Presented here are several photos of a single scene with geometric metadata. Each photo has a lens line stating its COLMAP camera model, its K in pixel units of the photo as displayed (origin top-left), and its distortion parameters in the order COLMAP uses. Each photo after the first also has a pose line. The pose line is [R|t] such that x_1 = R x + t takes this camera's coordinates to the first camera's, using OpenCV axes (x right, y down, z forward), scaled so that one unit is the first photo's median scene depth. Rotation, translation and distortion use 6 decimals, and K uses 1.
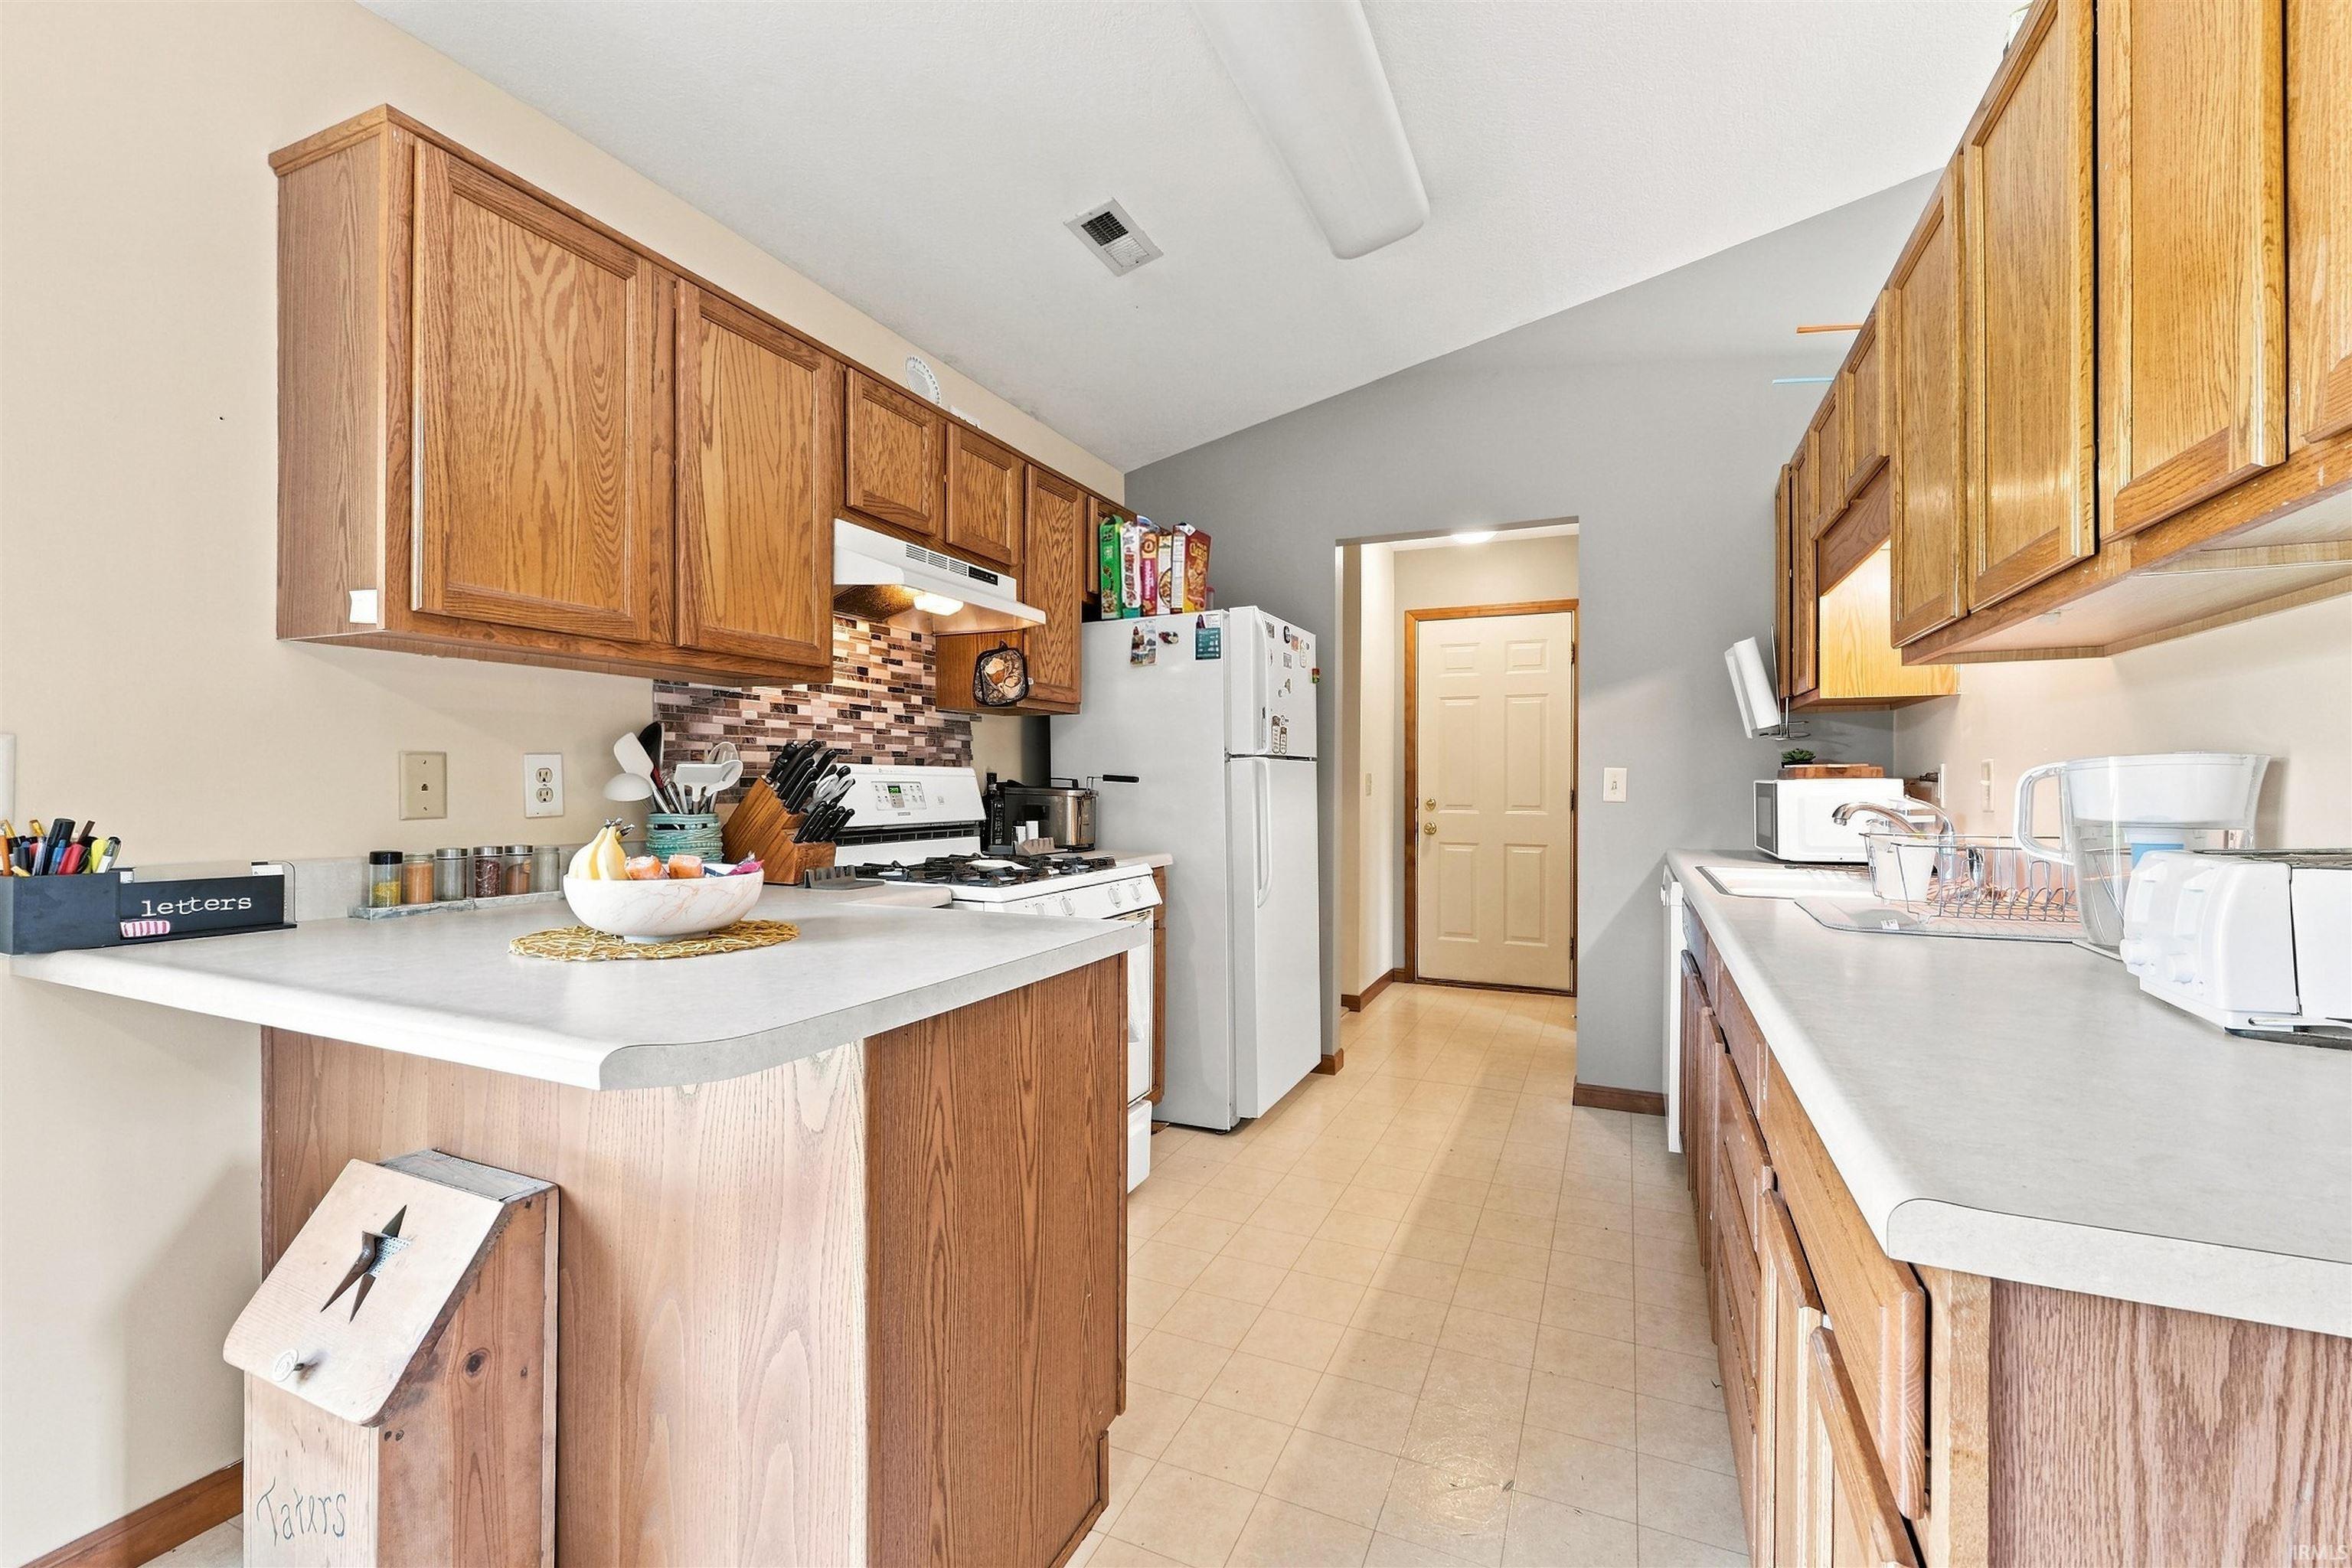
lens RADIAL K [[1004.0, 0, 1162.7], [0, 1004.0, 781.2], [0, 0, 1]] dist [-0.005139, 0.000491]
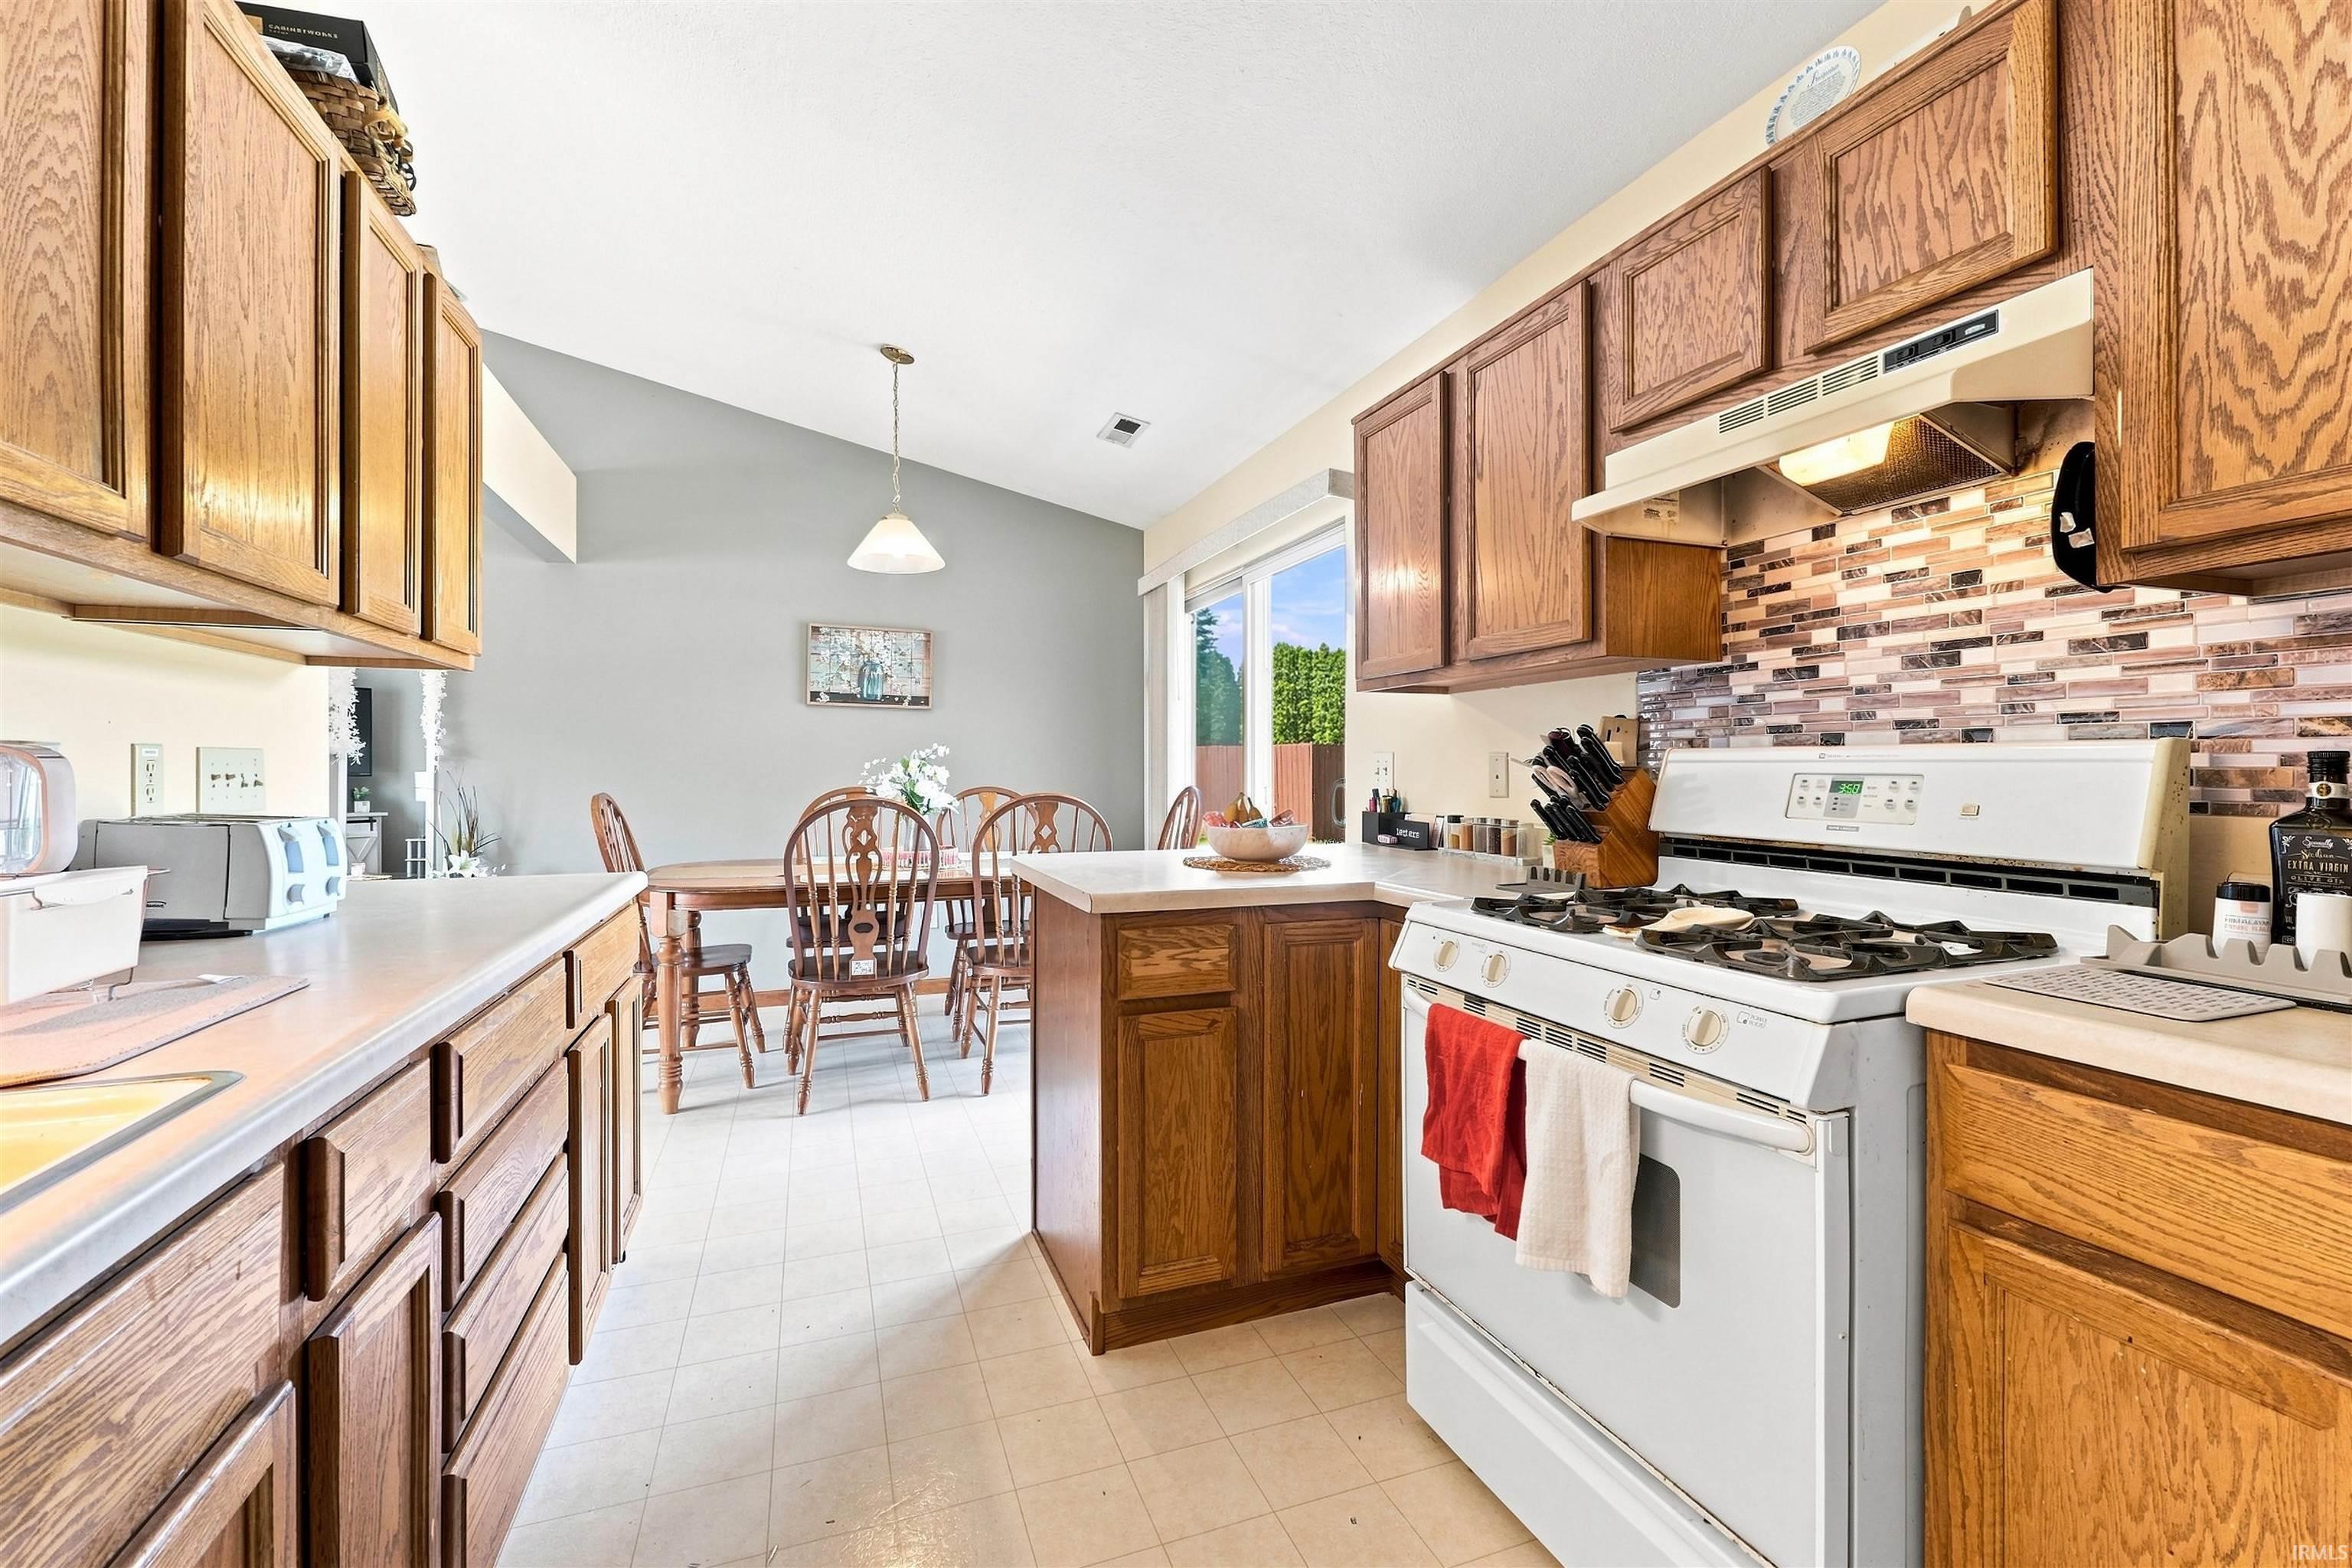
lens RADIAL K [[1004.0, 0, 1181.9], [0, 1004.0, 774.3], [0, 0, 1]] dist [-0.005139, 0.000491]
pose [[-0.710800, -0.000502, -0.703394, 0.465821], [-0.001527, 0.999998, 0.000829, 0.001204], [0.703393, 0.001664, -0.710800, 1.228691]]
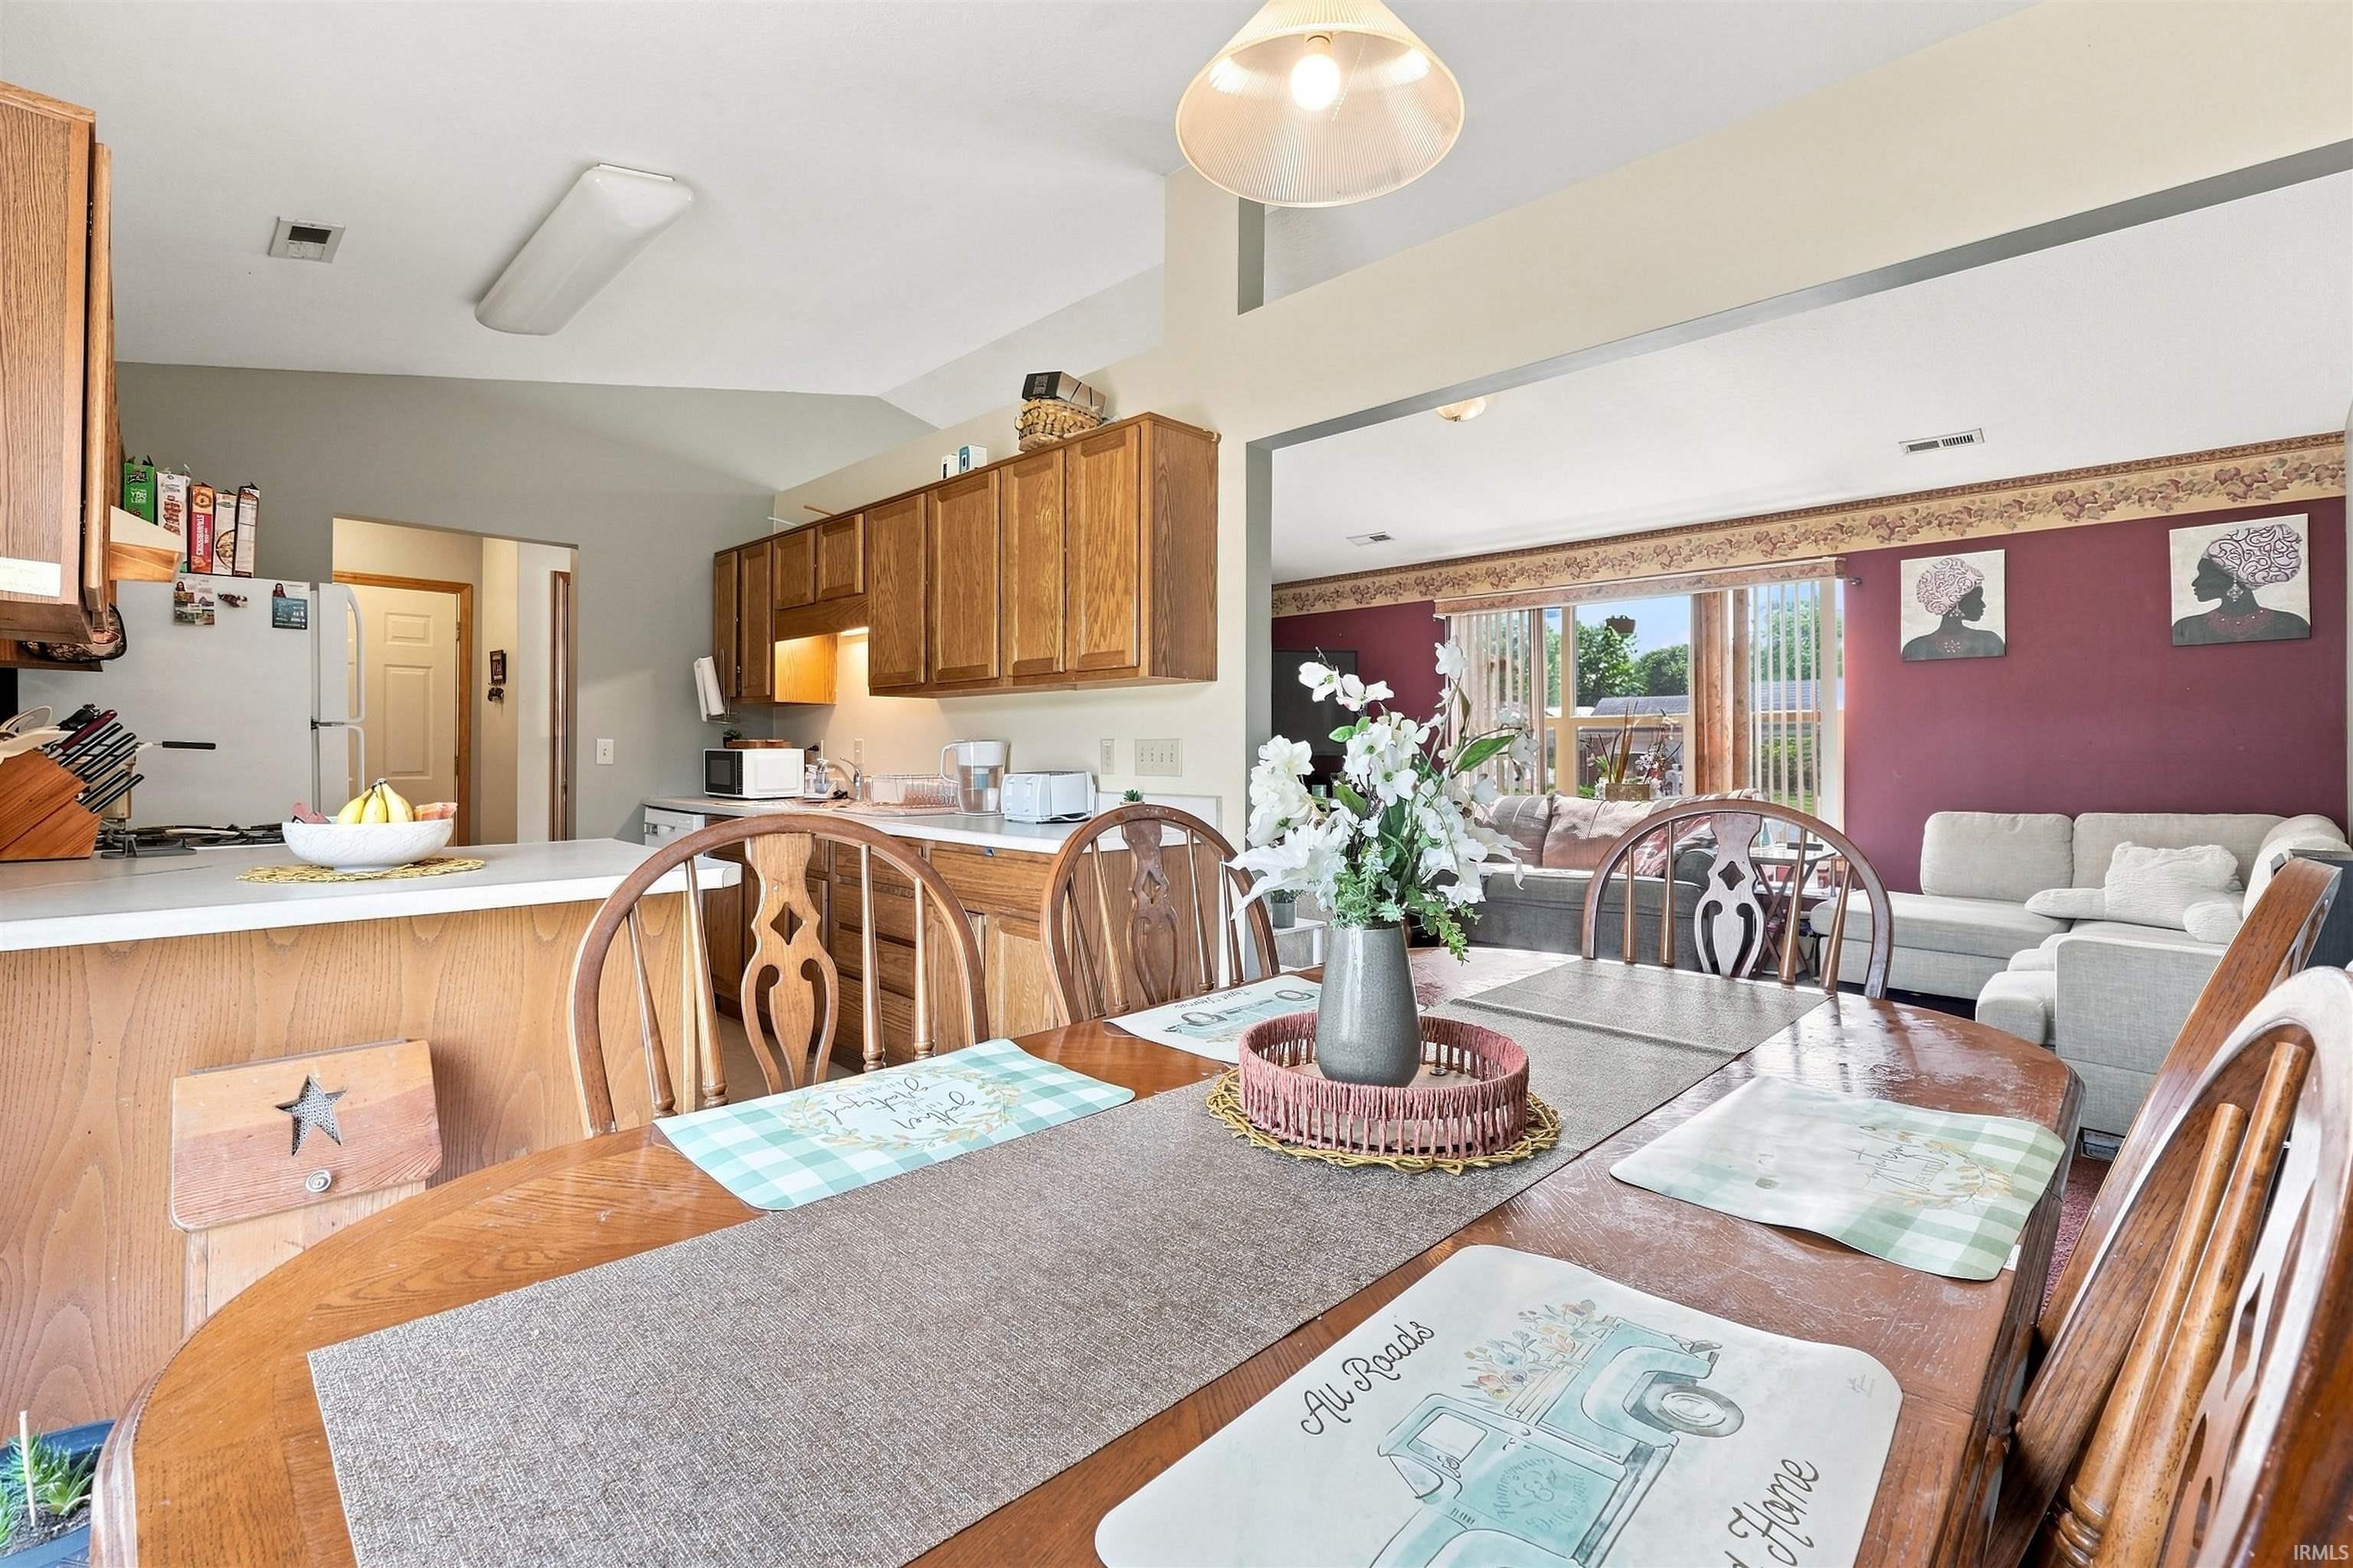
lens RADIAL K [[1015.6, 0, 1194.4], [0, 1015.6, 760.6], [0, 0, 1]] dist [-0.000322, 0.000012]
pose [[0.327044, -0.006445, 0.944987, -0.816396], [-0.001339, 0.999973, 0.007283, 0.004962], [-0.945008, -0.003647, 0.327027, -0.269554]]
